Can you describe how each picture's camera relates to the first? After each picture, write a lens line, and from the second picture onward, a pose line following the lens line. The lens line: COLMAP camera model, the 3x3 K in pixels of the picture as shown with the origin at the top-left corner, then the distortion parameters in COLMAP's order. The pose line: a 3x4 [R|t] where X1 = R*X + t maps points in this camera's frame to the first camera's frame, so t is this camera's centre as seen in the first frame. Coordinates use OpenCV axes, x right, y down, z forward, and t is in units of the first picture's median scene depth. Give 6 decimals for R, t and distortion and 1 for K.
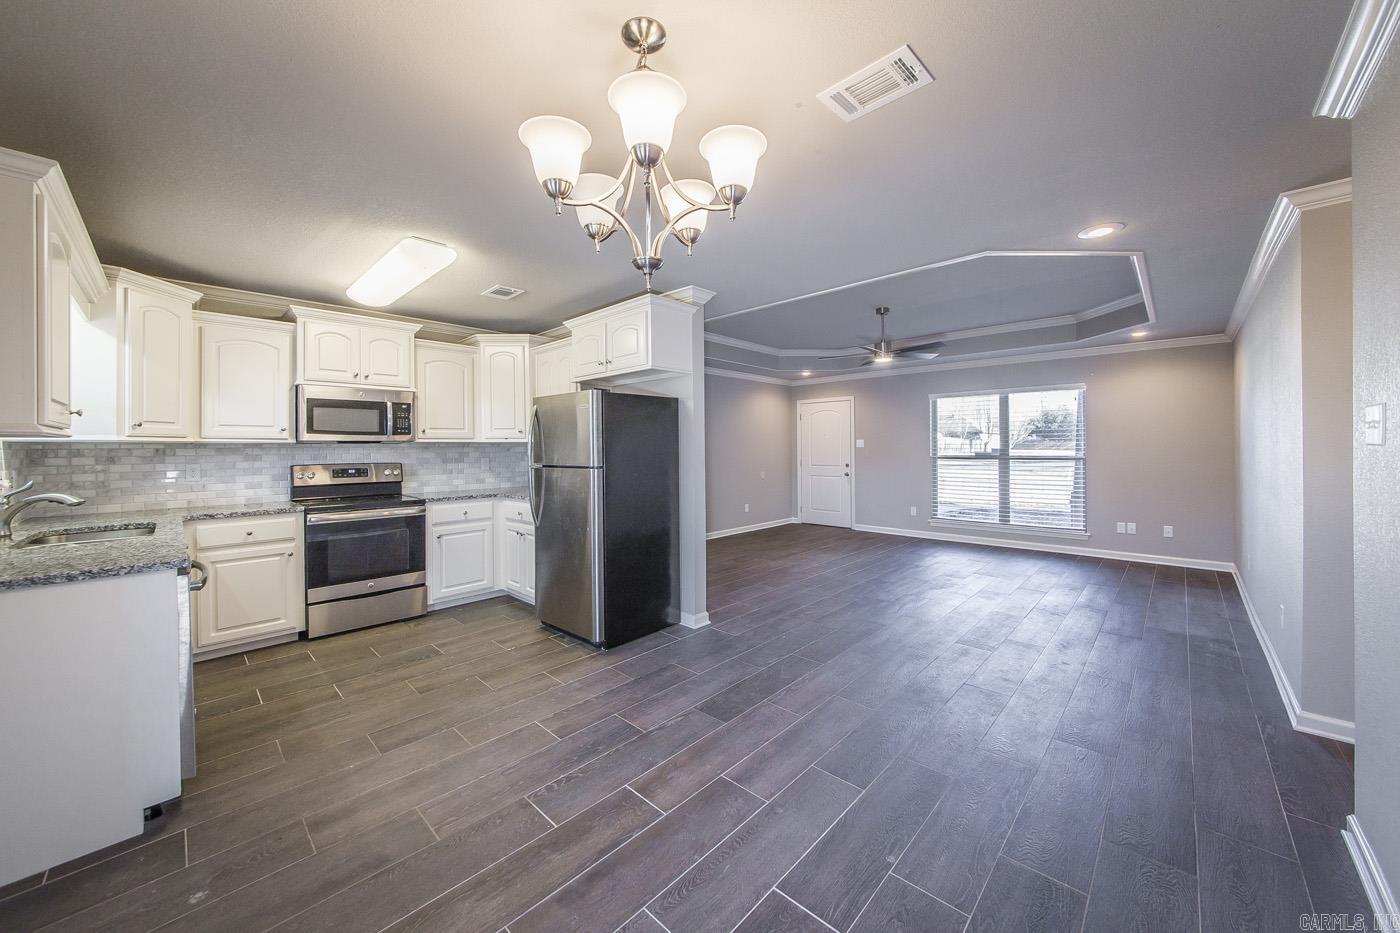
lens RADIAL K [[509.6, 0, 695.0], [0, 509.6, 446.6], [0, 0, 1]] dist [-0.016203, -0.000162]
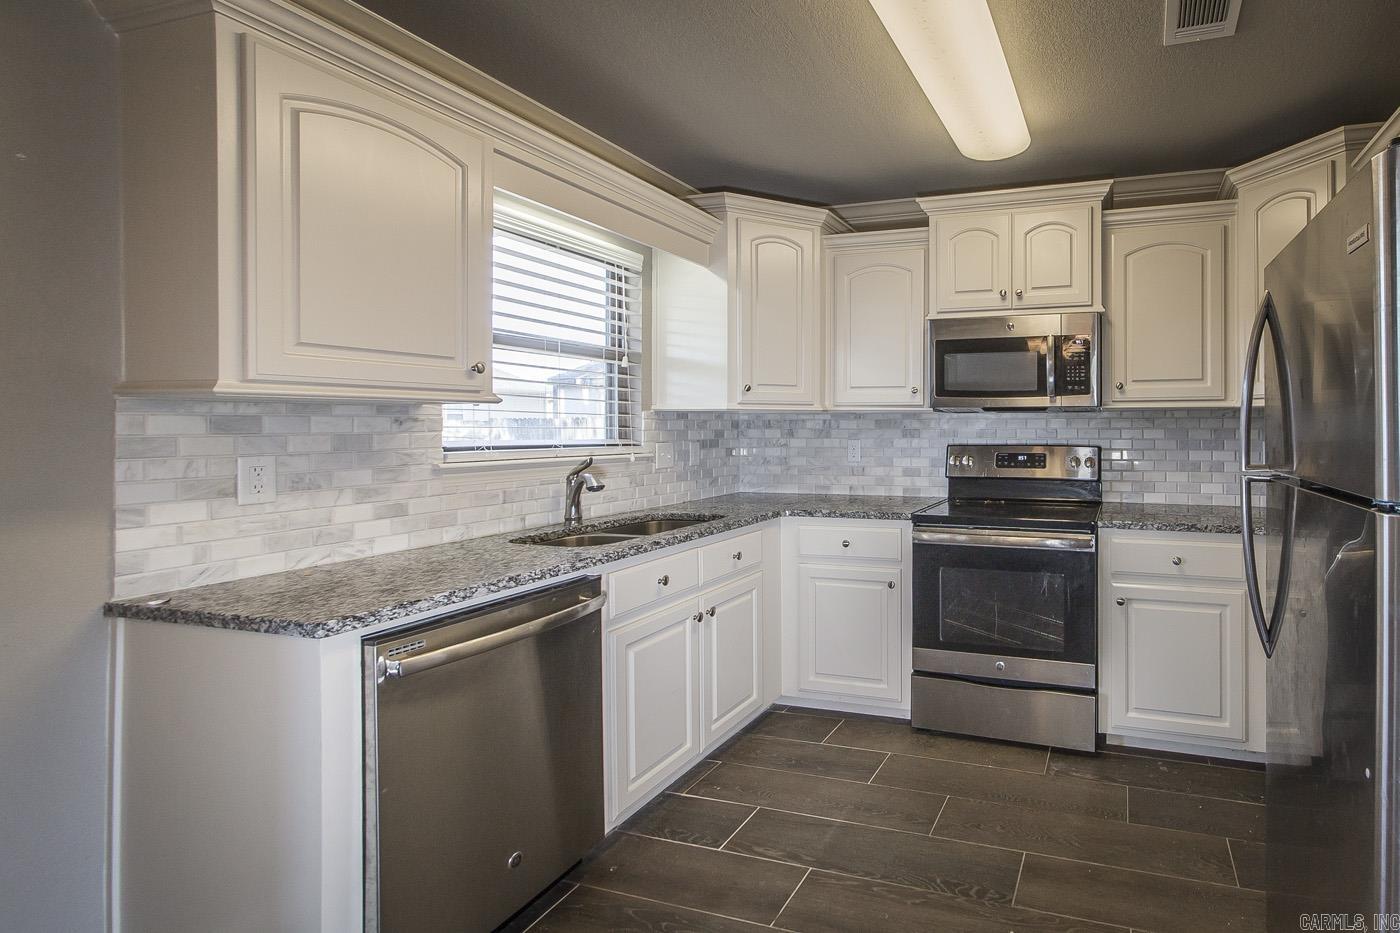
lens RADIAL K [[657.8, 0, 949.5], [0, 657.8, 423.9], [0, 0, 1]] dist [0.001729, 0.000143]
pose [[0.482383, 0.007099, -0.875932, -0.031961], [-0.000489, 0.999969, 0.007834, 0.001932], [0.875961, -0.003351, 0.482371, 0.524600]]
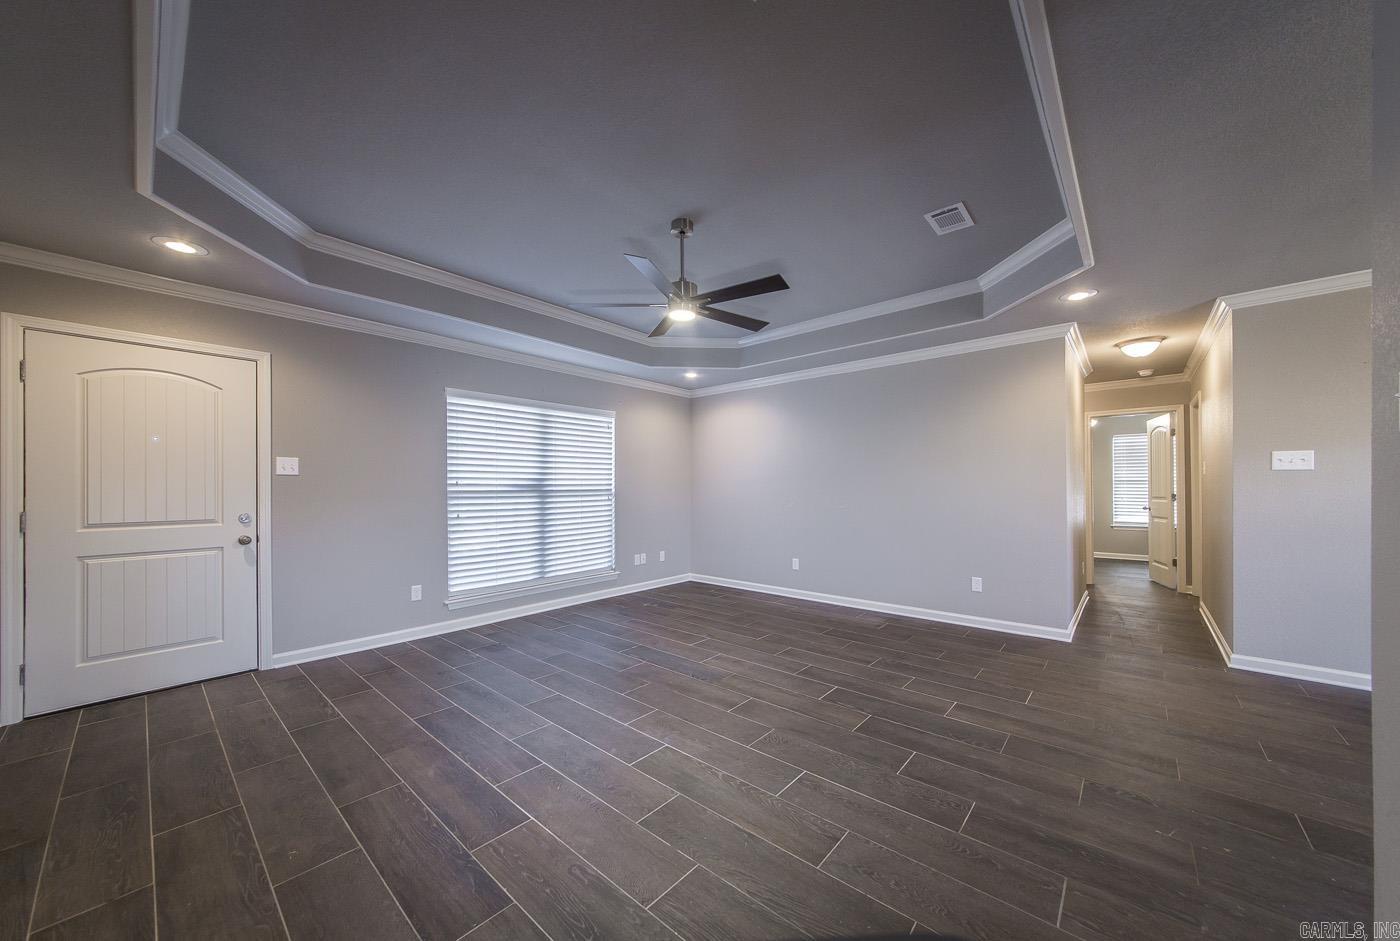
lens RADIAL K [[499.5, 0, 701.9], [0, 499.5, 480.1], [0, 0, 1]] dist [0.000947, 0.000085]
pose [[-0.051836, 0.019002, 0.998475, -0.227134], [0.002948, 0.999818, -0.018875, 0.028334], [-0.998651, 0.001965, -0.051883, 1.248237]]
